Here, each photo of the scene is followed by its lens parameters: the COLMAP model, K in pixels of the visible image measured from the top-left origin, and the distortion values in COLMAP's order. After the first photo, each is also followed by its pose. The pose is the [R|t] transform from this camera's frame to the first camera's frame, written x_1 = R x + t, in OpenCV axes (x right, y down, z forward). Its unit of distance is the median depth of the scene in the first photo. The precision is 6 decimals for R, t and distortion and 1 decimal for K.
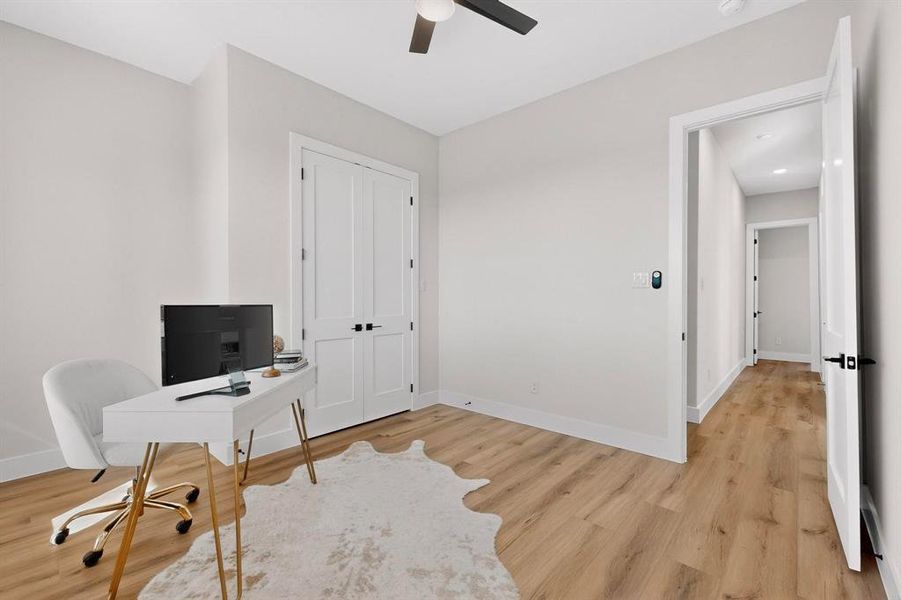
lens RADIAL K [[392.6, 0, 450.5], [0, 392.6, 300.0], [0, 0, 1]] dist [0.001001, -0.000378]
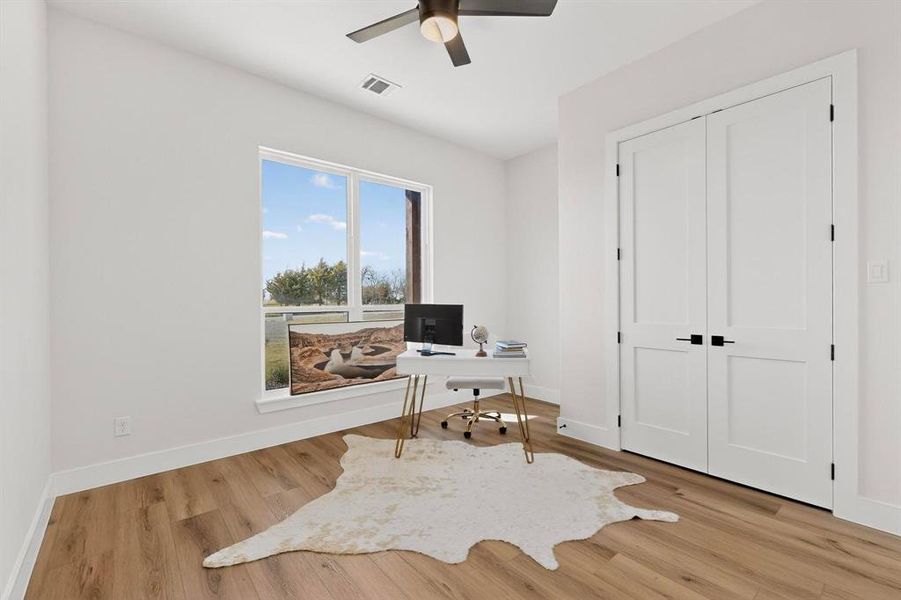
lens RADIAL K [[392.6, 0, 450.5], [0, 392.6, 300.0], [0, 0, 1]] dist [0.001001, -0.000378]
pose [[-0.146737, -0.000085, -0.989175, 0.628844], [-0.000144, 1.000000, -0.000065, -0.003701], [0.989175, 0.000133, -0.146737, 0.730803]]
